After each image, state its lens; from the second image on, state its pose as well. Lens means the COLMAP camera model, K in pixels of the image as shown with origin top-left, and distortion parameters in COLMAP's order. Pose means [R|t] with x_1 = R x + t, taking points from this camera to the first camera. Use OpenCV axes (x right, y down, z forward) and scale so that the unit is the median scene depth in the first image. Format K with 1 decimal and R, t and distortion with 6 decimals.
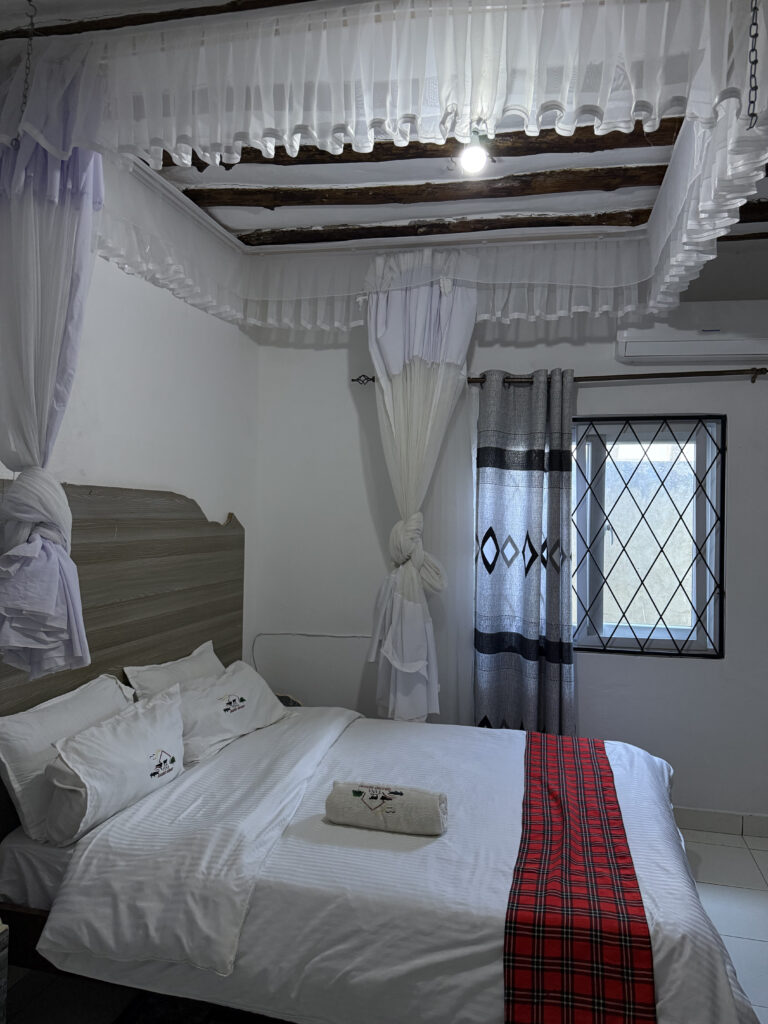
lens RADIAL K [[719.5, 0, 389.0], [0, 719.5, 515.5], [0, 0, 1]] dist [0.007225, -0.003061]
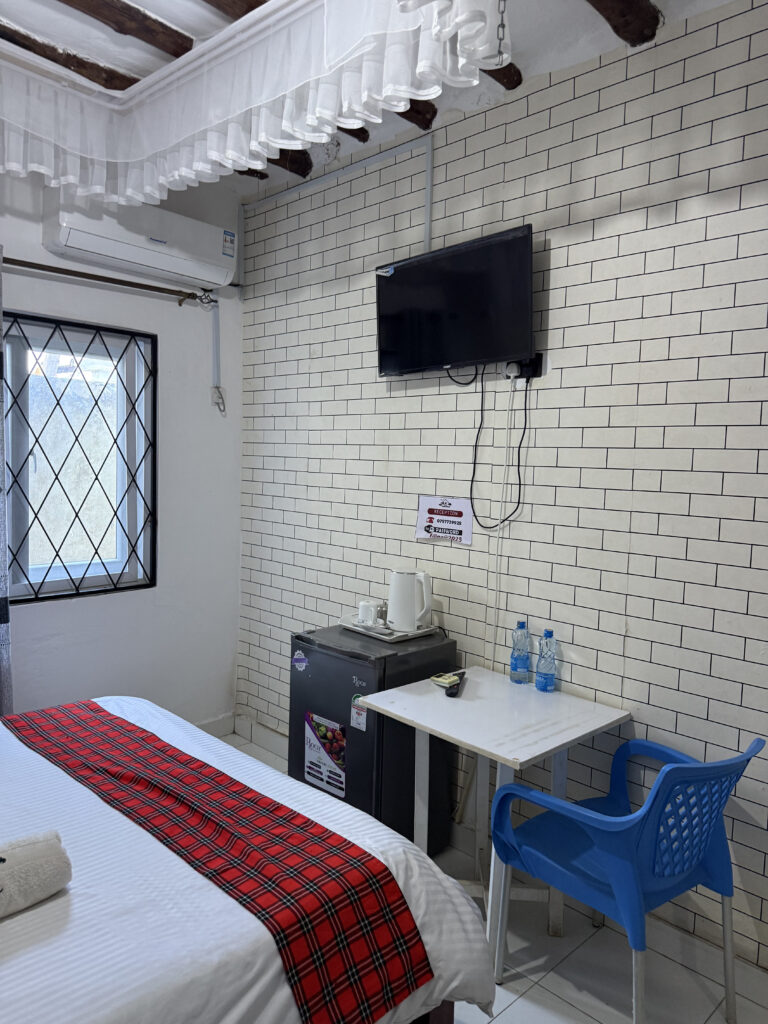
lens RADIAL K [[719.5, 0, 389.0], [0, 719.5, 515.5], [0, 0, 1]] dist [0.007225, -0.003061]
pose [[0.530508, -0.067331, 0.845001, -0.221864], [-0.022581, 0.995364, 0.093488, 0.003045], [-0.847379, -0.068677, 0.526529, 0.251896]]
